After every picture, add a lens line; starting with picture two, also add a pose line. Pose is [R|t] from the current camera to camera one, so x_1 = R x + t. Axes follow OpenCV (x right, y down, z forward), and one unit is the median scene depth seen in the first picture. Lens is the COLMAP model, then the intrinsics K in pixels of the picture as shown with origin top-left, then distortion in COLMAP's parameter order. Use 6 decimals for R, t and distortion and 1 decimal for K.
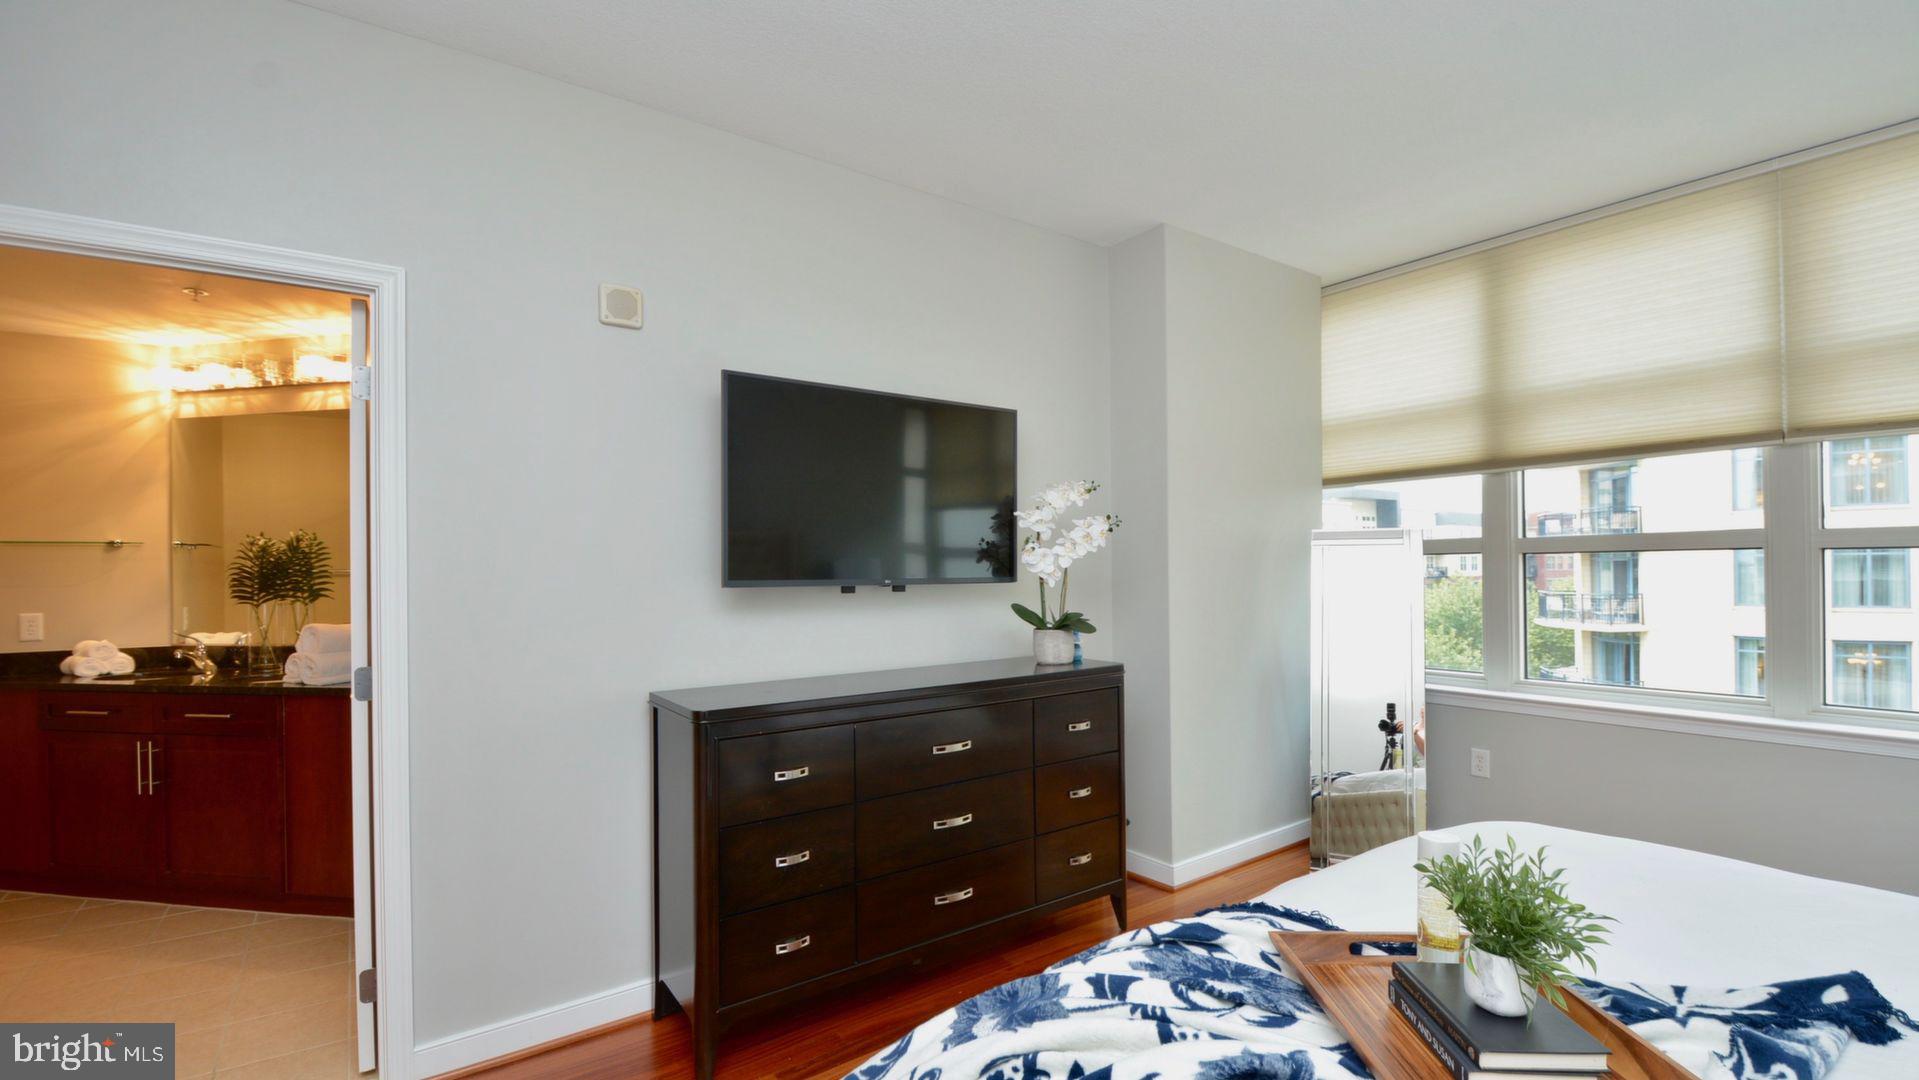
lens RADIAL K [[848.6, 0, 934.9], [0, 848.6, 560.7], [0, 0, 1]] dist [-0.005228, -0.005673]
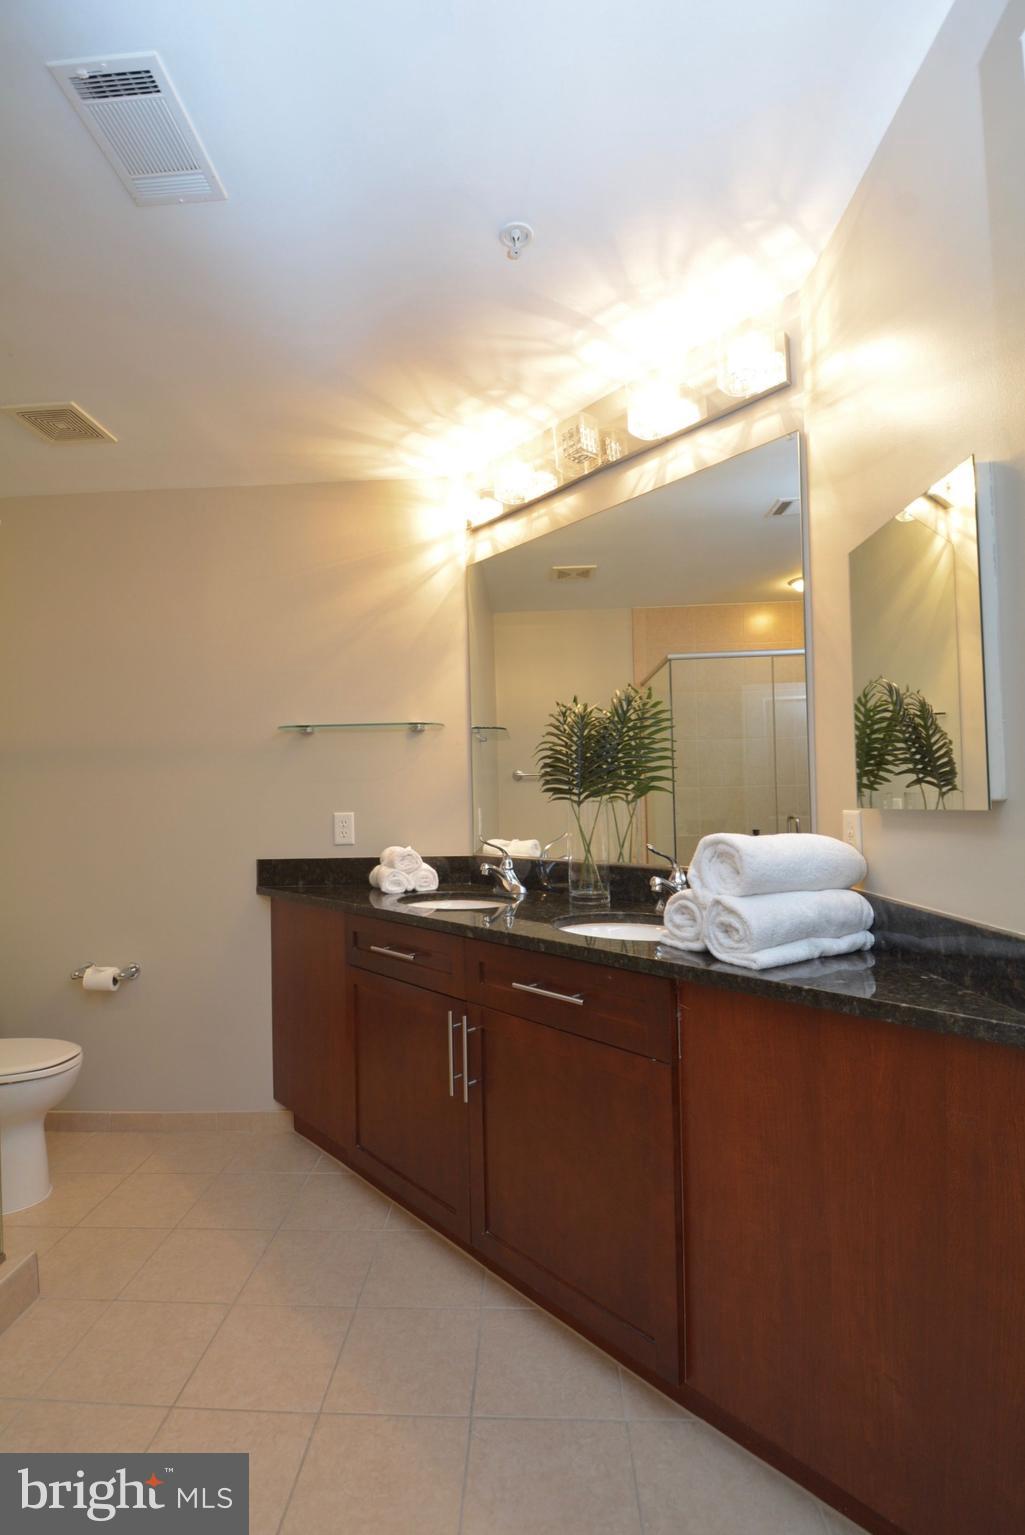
lens RADIAL K [[700.5, 0, 504.2], [0, 700.5, 779.7], [0, 0, 1]] dist [0.019780, -0.000870]
pose [[0.798205, -0.022537, -0.601964, -0.510948], [0.018580, 0.999746, -0.012792, 0.041161], [0.602099, -0.000974, 0.798421, 0.518897]]
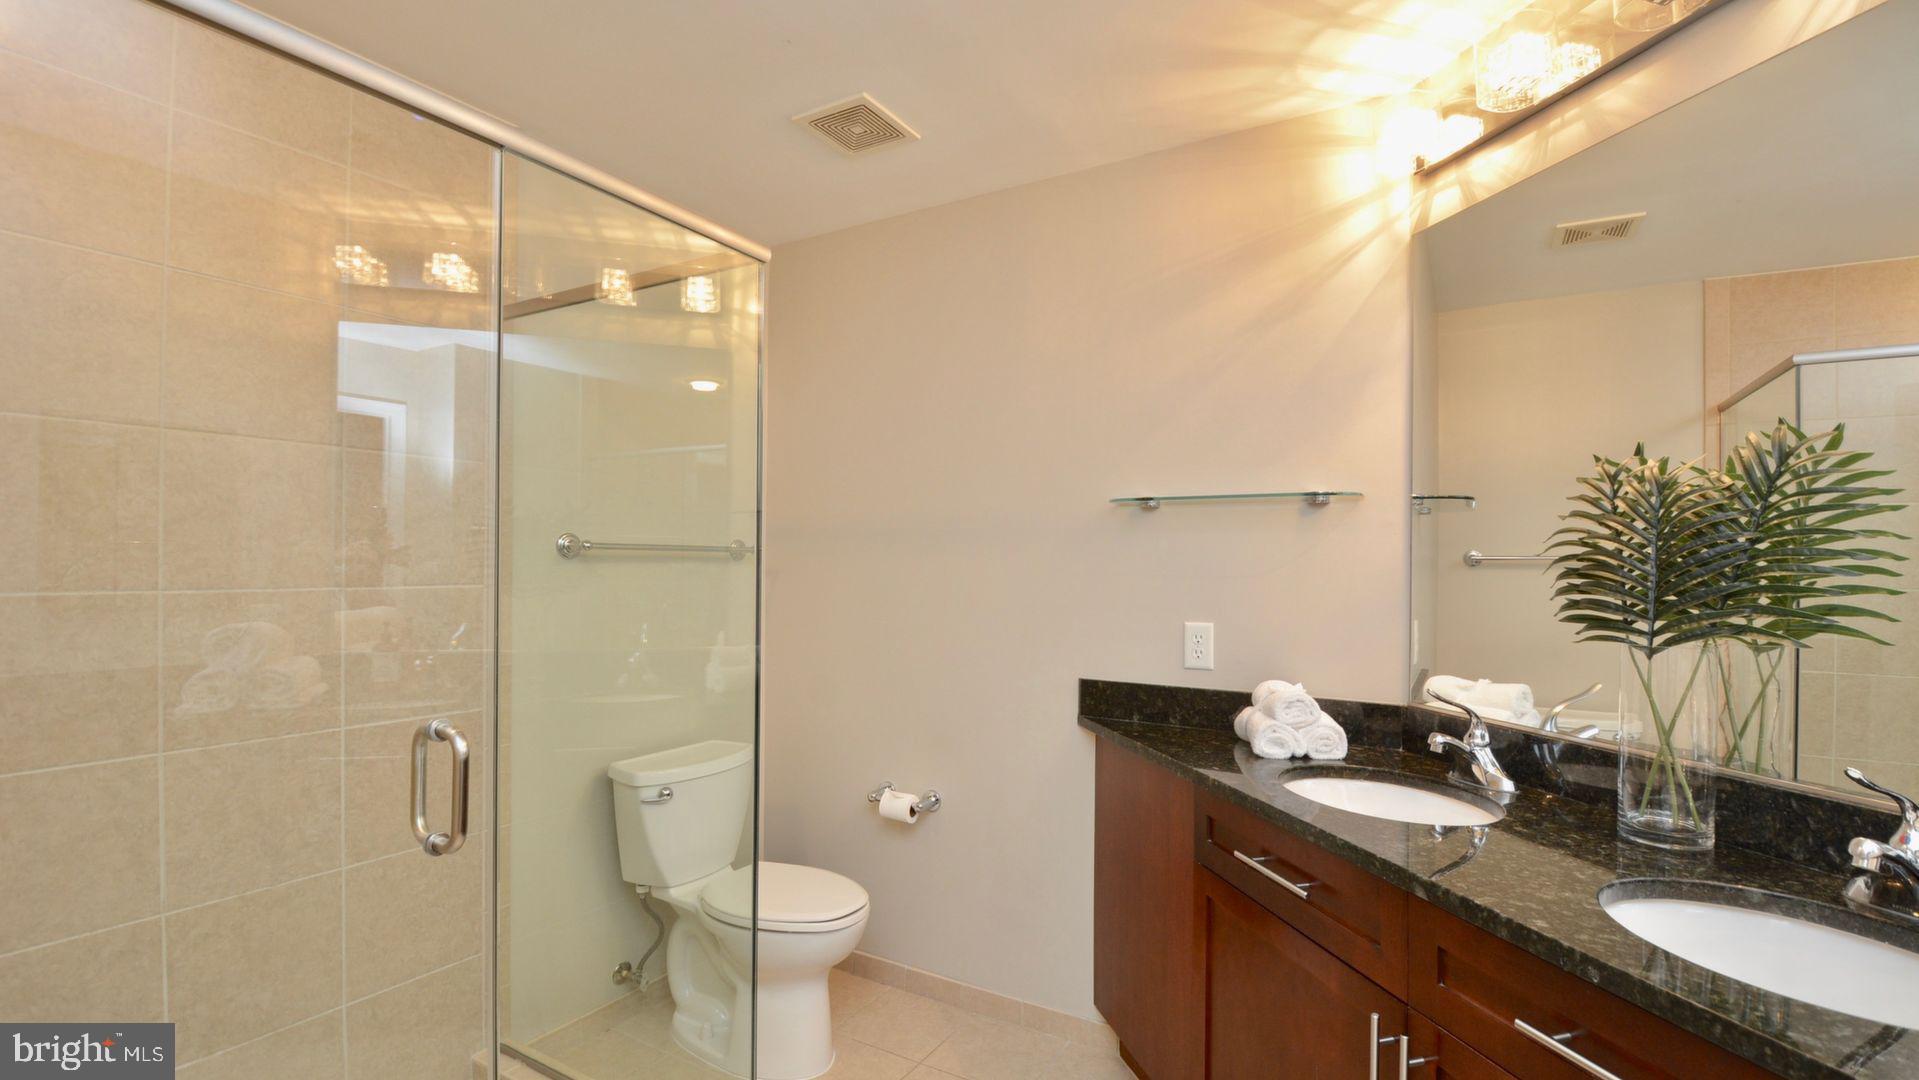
lens RADIAL K [[848.6, 0, 970.1], [0, 848.6, 555.9], [0, 0, 1]] dist [-0.005228, -0.005673]
pose [[0.416545, 0.007745, -0.909082, -0.595730], [-0.010866, 0.999935, 0.003540, 0.016640], [0.909050, 0.008404, 0.416602, 0.593725]]
